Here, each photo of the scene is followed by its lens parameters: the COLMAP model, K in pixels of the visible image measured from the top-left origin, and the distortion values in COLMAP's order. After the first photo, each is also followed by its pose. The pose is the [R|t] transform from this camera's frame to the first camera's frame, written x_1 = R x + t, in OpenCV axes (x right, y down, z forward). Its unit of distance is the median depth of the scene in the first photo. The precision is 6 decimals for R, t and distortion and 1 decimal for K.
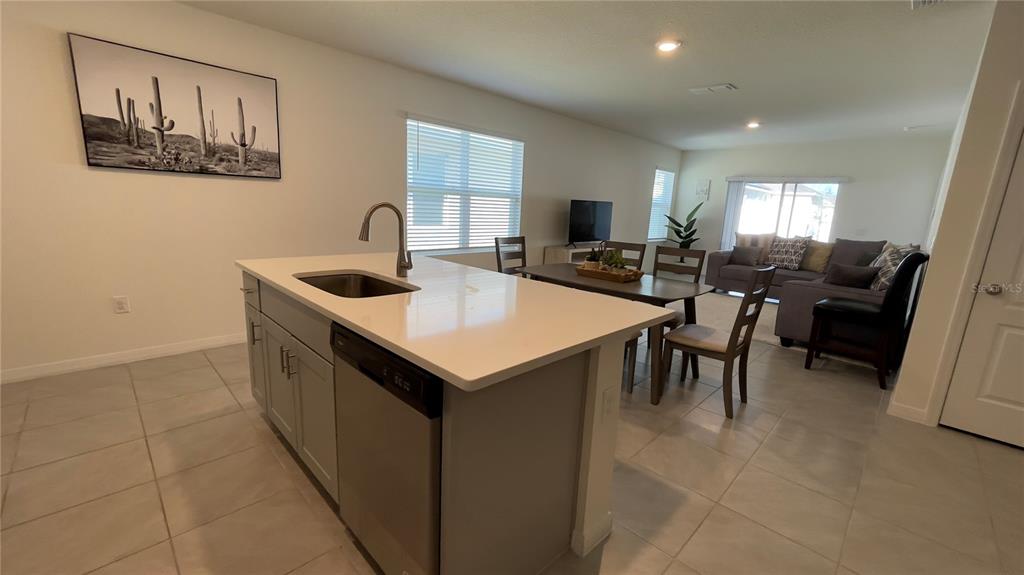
lens RADIAL K [[414.5, 0, 512.4], [0, 414.5, 287.9], [0, 0, 1]] dist [-0.006307, 0.003842]
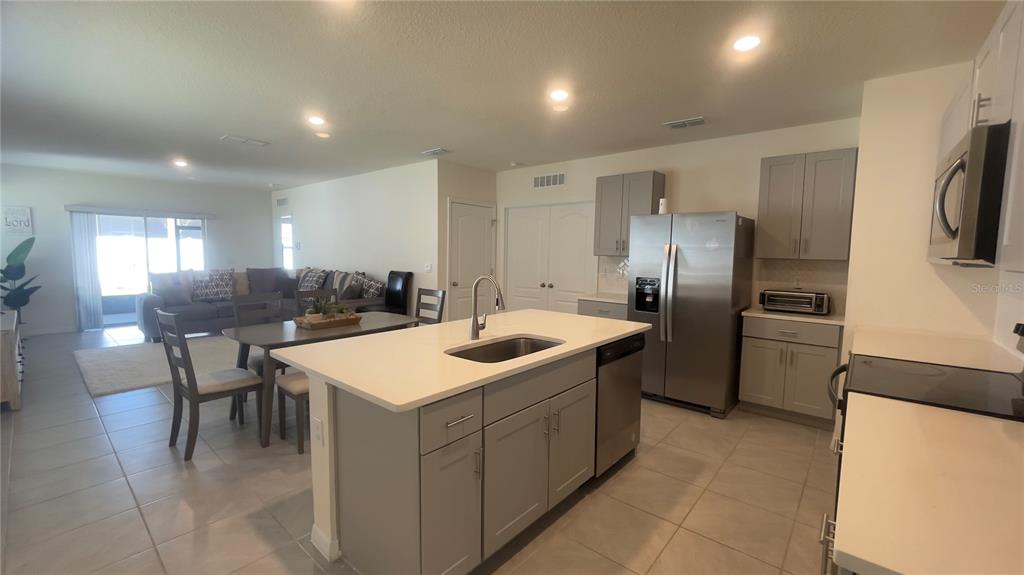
lens RADIAL K [[414.5, 0, 513.9], [0, 414.5, 287.3], [0, 0, 1]] dist [-0.006307, 0.003842]
pose [[-0.065007, -0.135462, 0.988648, -0.342179], [0.184783, 0.971975, 0.145328, -0.075682], [-0.980627, 0.192133, -0.038154, 0.233294]]
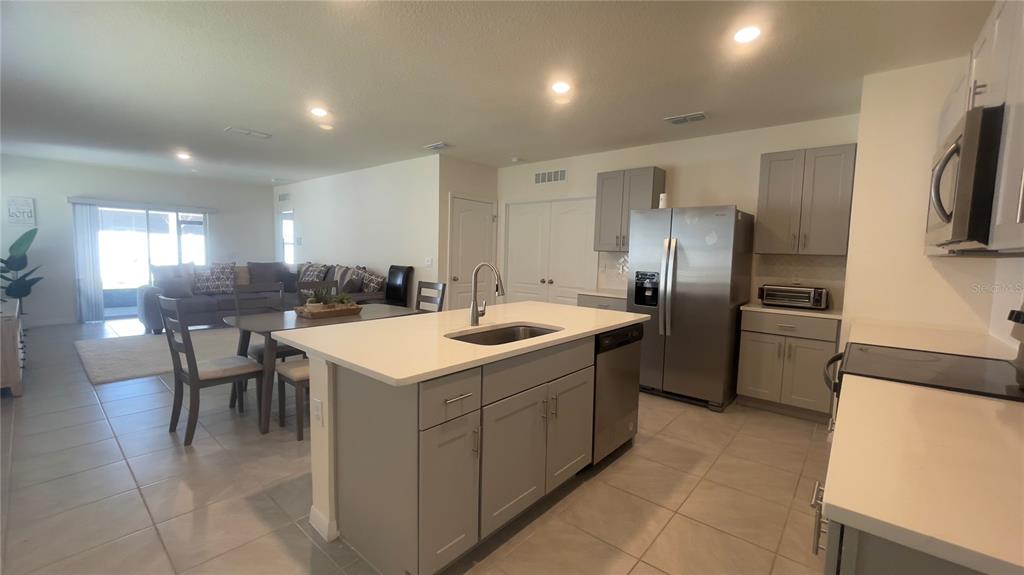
lens RADIAL K [[414.5, 0, 513.7], [0, 414.5, 286.9], [0, 0, 1]] dist [-0.006307, 0.003842]
pose [[-0.062766, -0.132559, 0.989186, -0.345540], [0.174278, 0.974456, 0.141644, -0.066832], [-0.982694, 0.181283, -0.038061, 0.234853]]
